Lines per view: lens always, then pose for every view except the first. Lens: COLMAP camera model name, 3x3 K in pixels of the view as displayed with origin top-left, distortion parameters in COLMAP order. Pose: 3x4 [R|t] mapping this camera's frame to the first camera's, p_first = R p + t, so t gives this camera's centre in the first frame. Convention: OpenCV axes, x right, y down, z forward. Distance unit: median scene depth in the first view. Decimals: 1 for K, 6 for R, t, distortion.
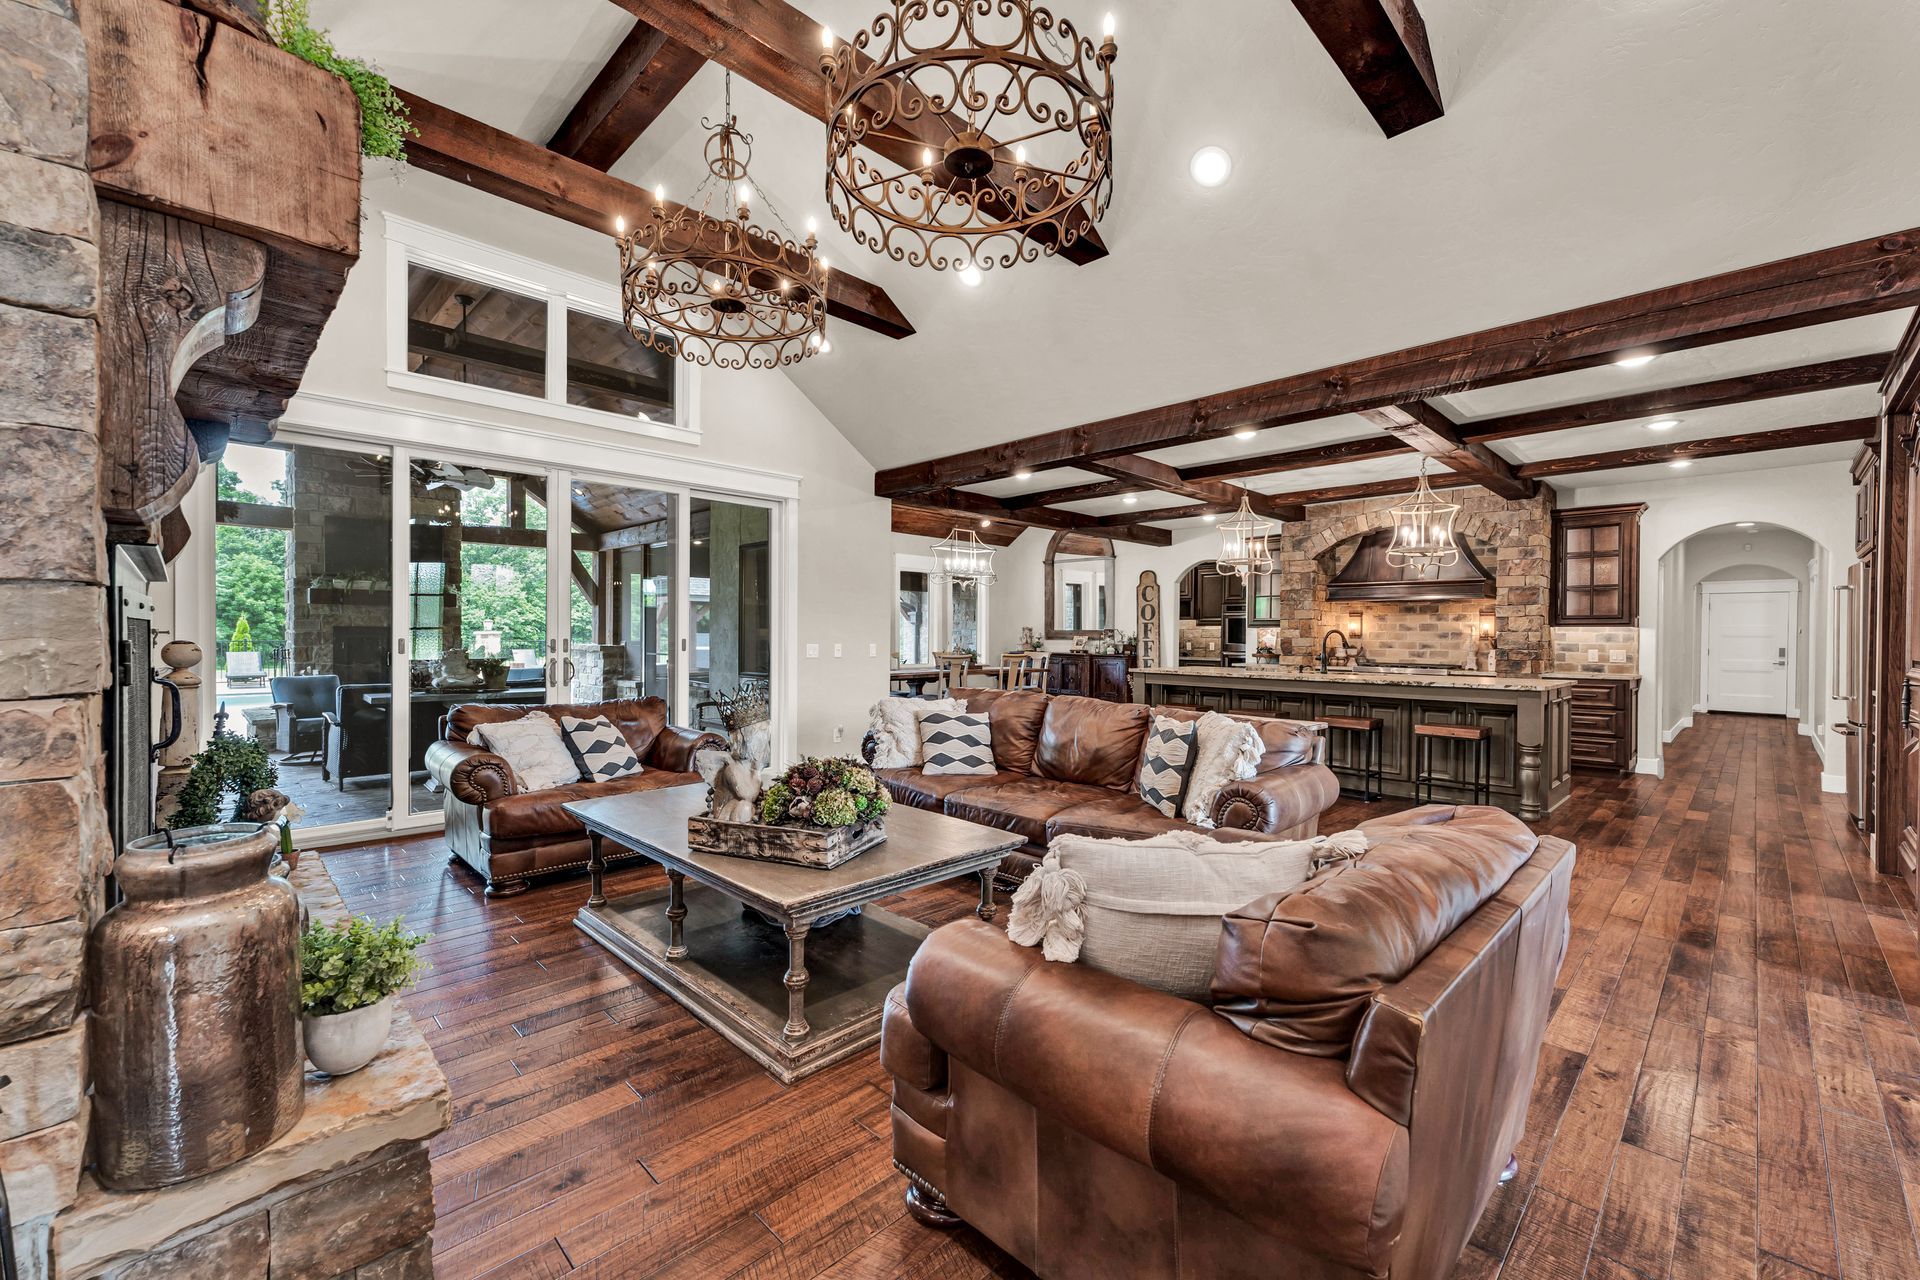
lens RADIAL K [[759.1, 0, 958.4], [0, 759.1, 643.5], [0, 0, 1]] dist [0.001838, 0.000019]
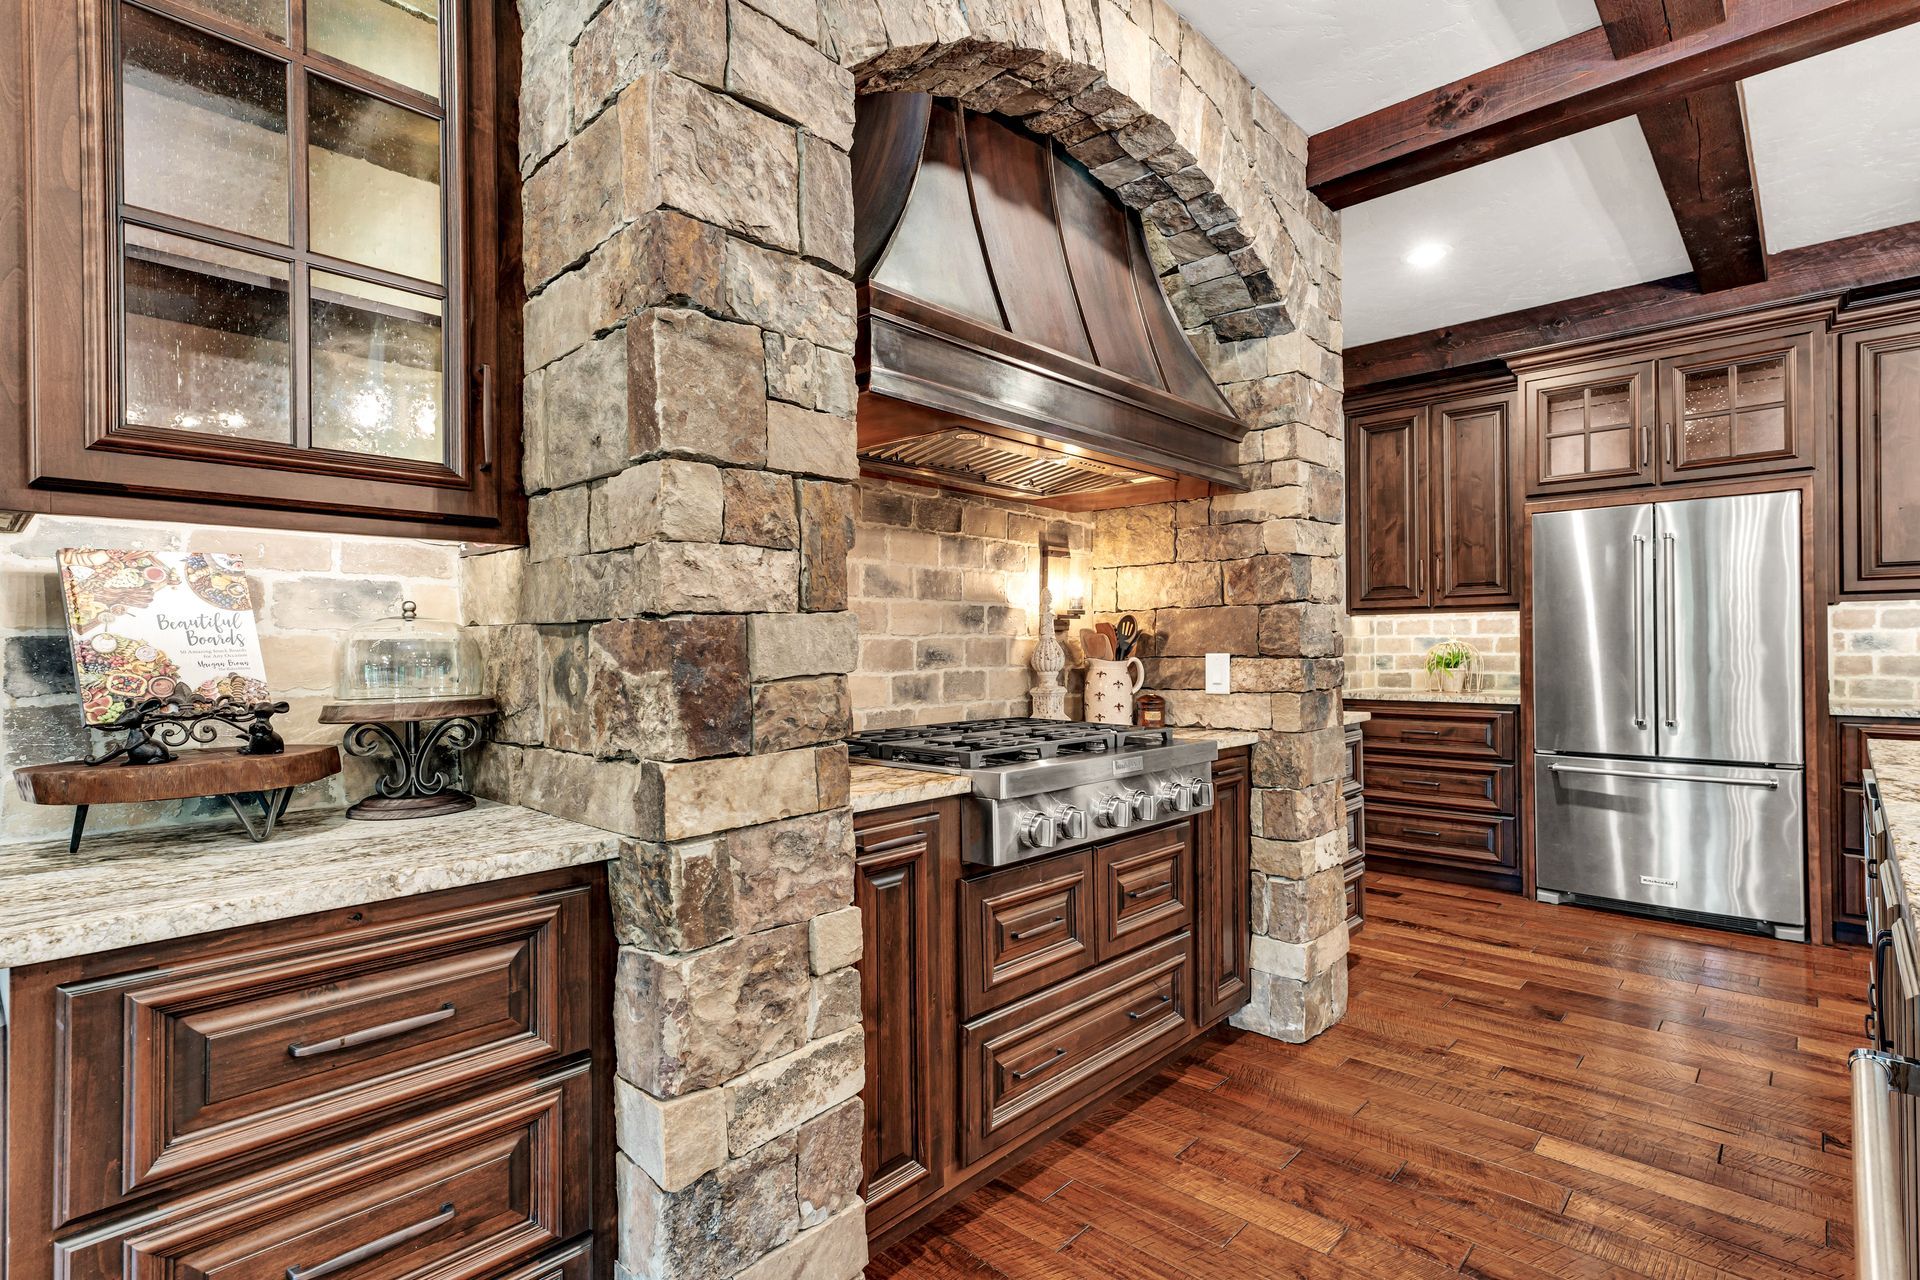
lens RADIAL K [[933.8, 0, 960.0], [0, 933.8, 640.0], [0, 0, 1]] dist [0.000501, 0.000197]
pose [[-0.049141, -0.003731, 0.998785, 0.289896], [0.014842, 0.999880, 0.004465, -0.003258], [-0.998682, 0.015043, -0.049079, 0.999096]]
